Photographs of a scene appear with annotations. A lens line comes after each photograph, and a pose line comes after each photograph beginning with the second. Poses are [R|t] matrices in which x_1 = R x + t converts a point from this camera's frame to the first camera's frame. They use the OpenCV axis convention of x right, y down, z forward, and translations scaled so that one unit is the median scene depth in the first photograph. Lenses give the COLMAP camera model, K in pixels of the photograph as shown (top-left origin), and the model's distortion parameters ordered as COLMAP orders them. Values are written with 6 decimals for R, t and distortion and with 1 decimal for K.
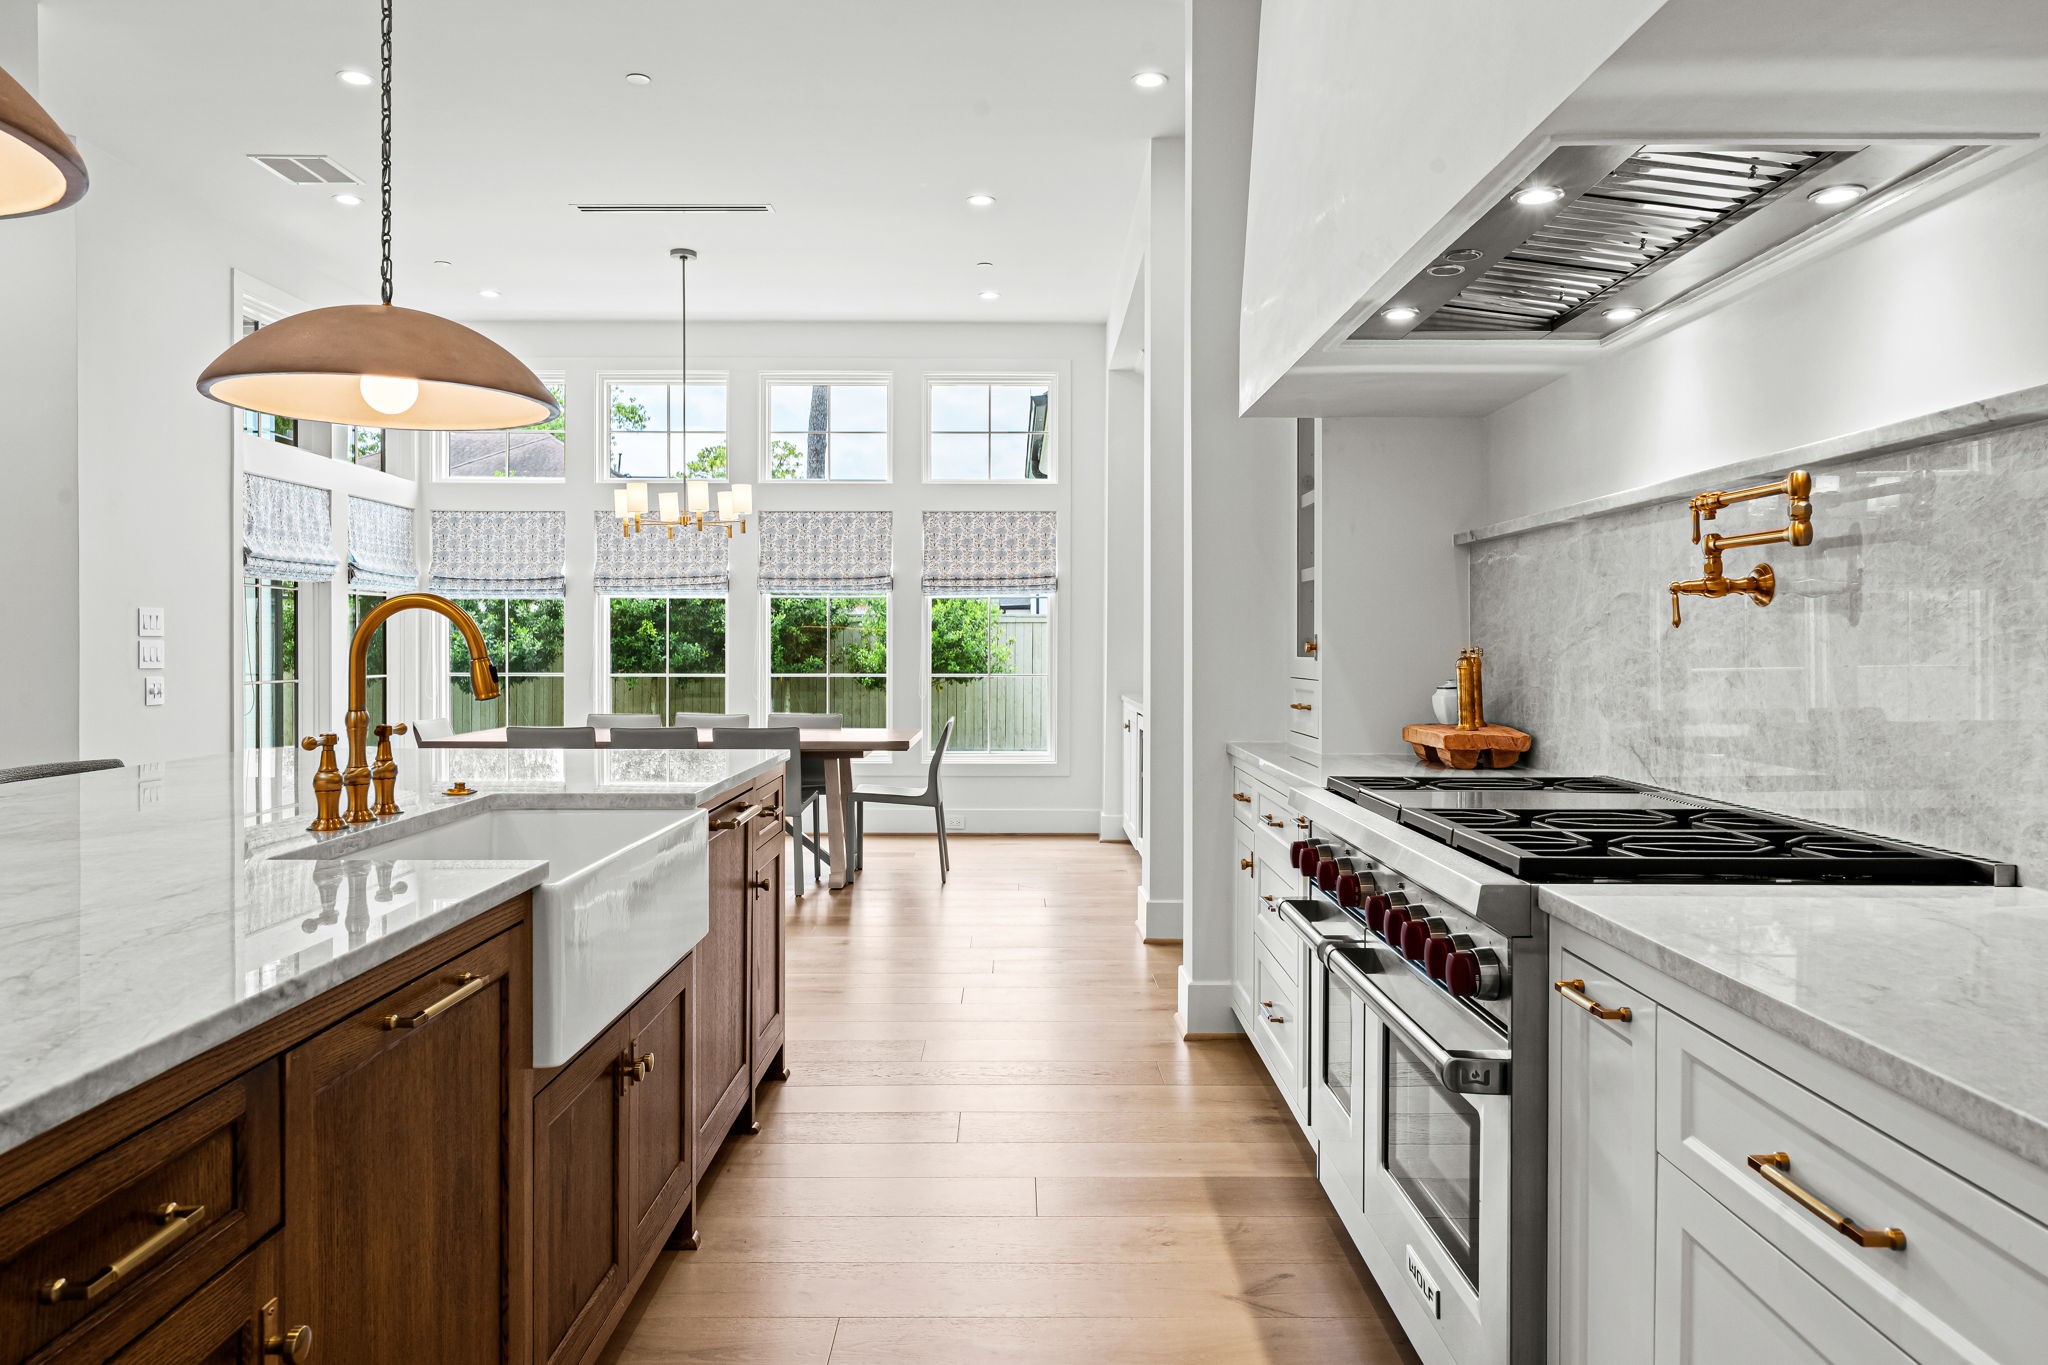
lens RADIAL K [[1356.1, 0, 1024.0], [0, 1356.1, 682.5], [0, 0, 1]] dist [-0.000106, -0.000622]
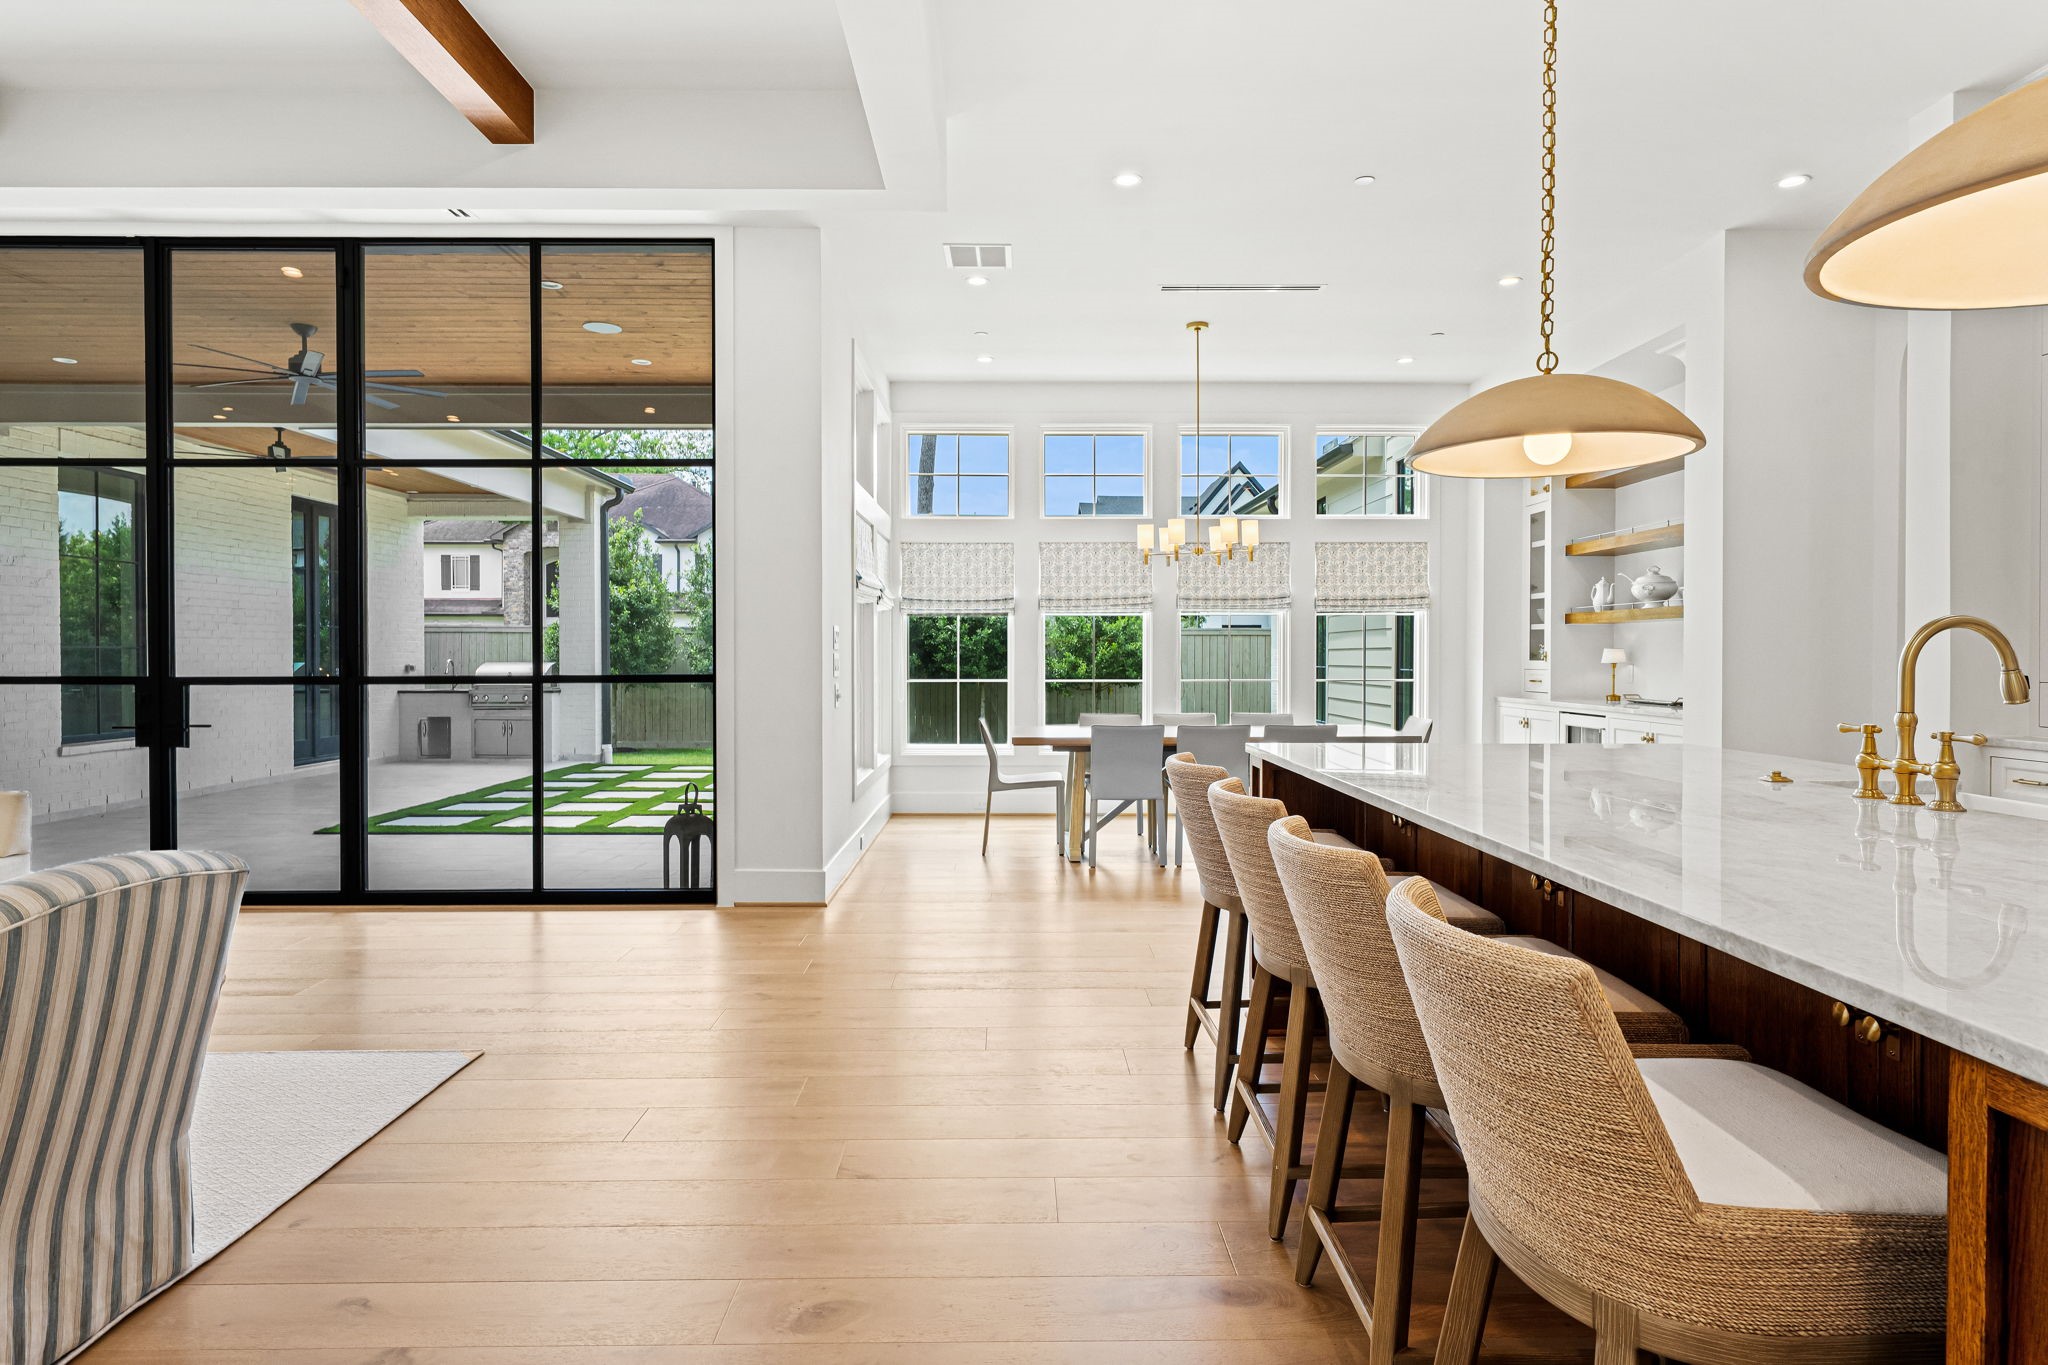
lens RADIAL K [[1145.6, 0, 1022.5], [0, 1145.6, 690.6], [0, 0, 1]] dist [0.002027, 0.000780]
pose [[0.999993, -0.002453, 0.002667, -0.334755], [0.002441, 0.999987, 0.004565, -0.001644], [-0.002678, -0.004558, 0.999986, -0.003258]]
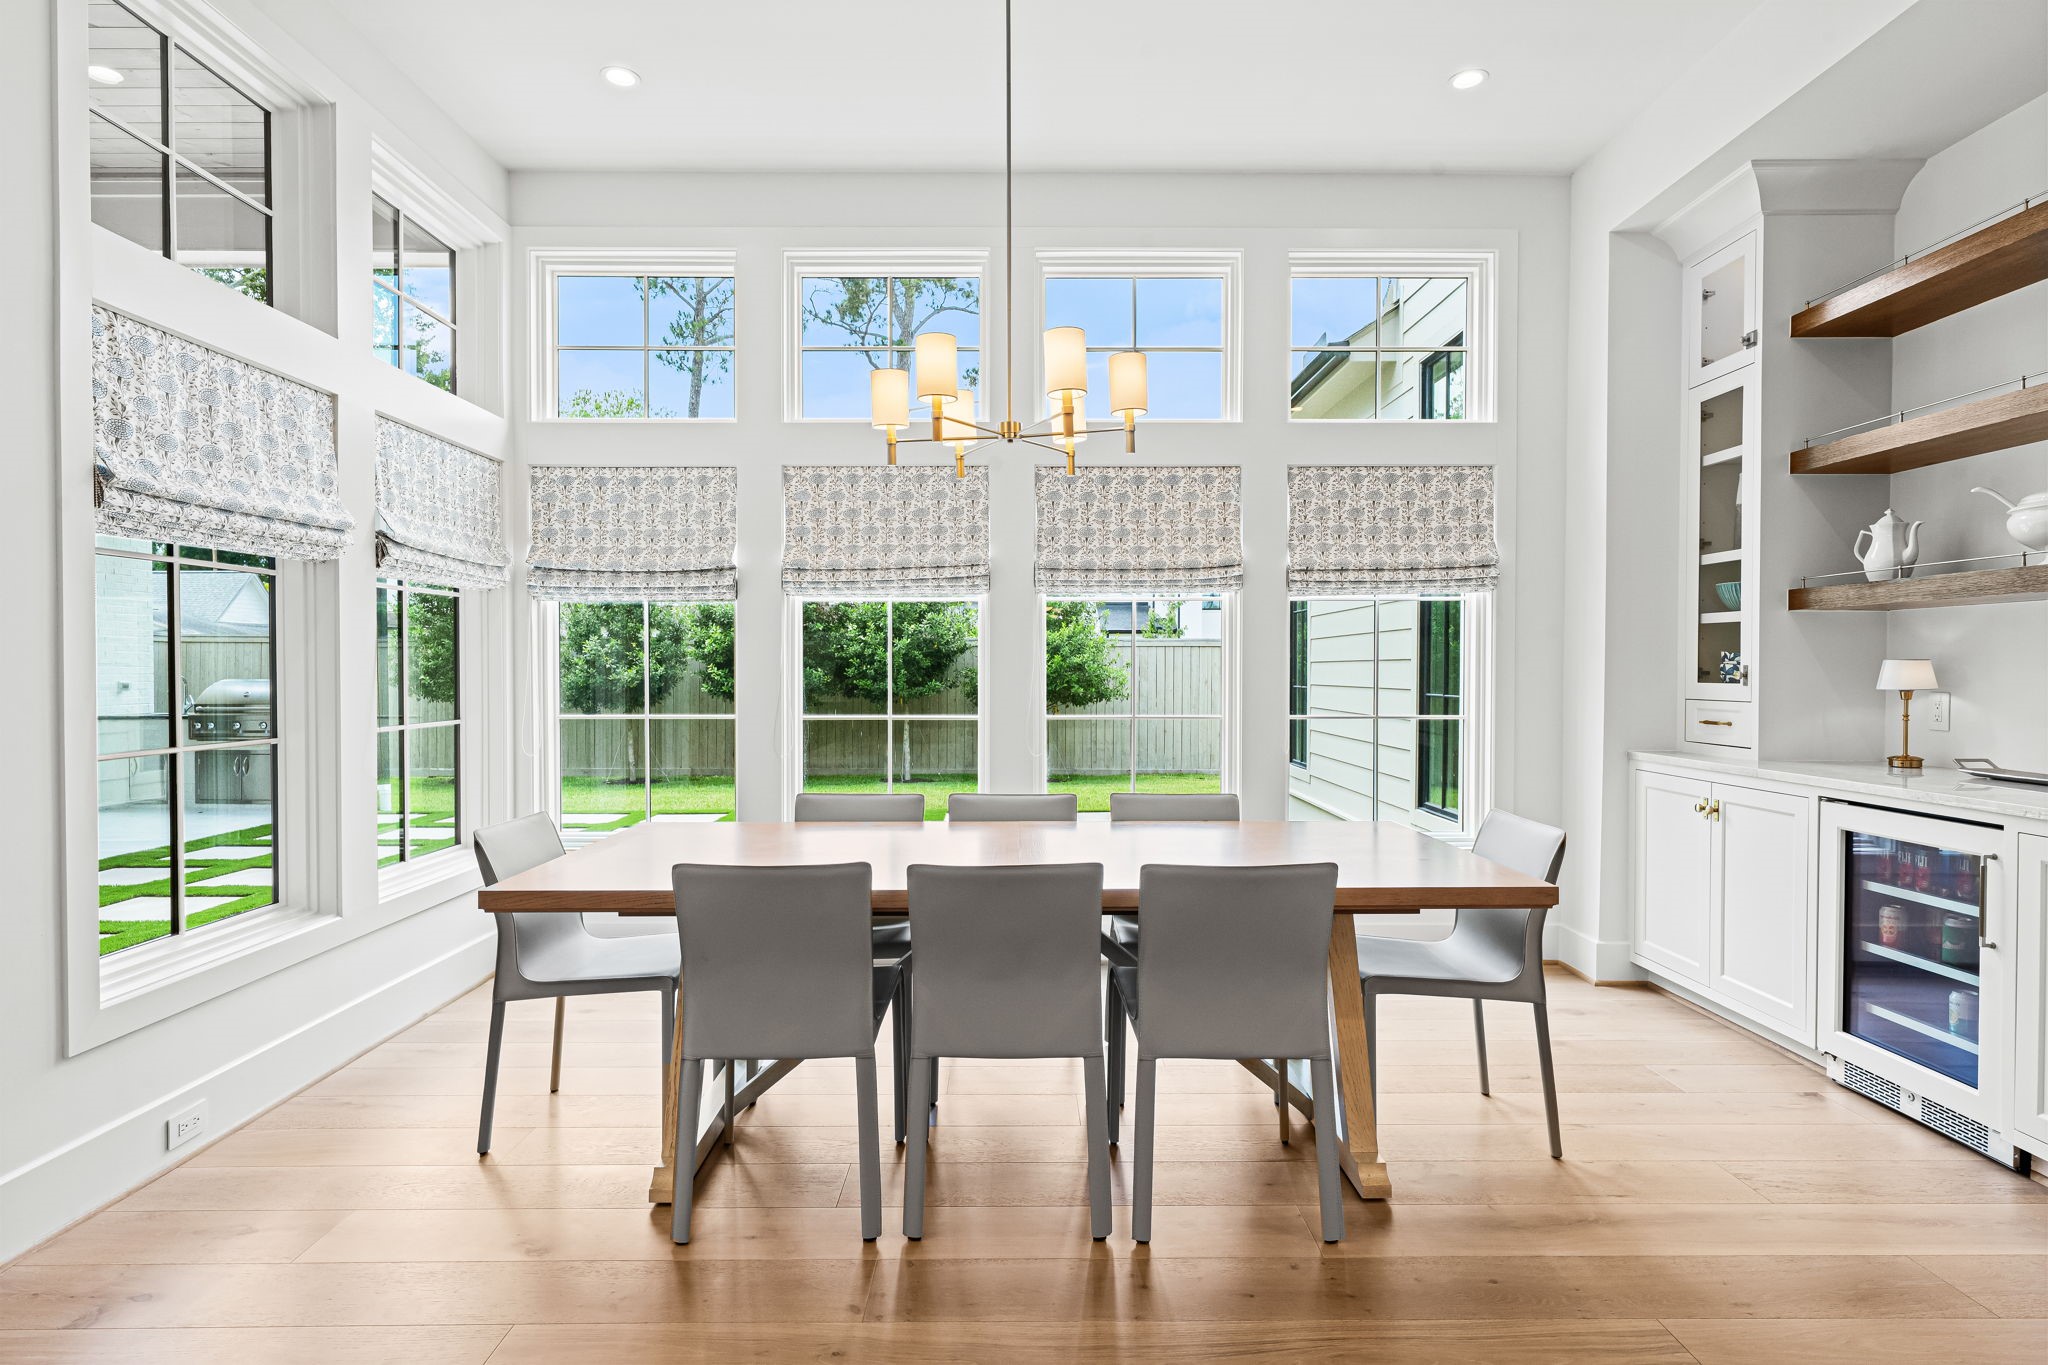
lens RADIAL K [[1046.3, 0, 1022.6], [0, 1046.3, 711.0], [0, 0, 1]] dist [0.002706, 0.000862]
pose [[0.999998, -0.001710, 0.001112, -0.202814], [0.001695, 0.999904, 0.013745, -0.015958], [-0.001135, -0.013743, 0.999905, 0.499020]]
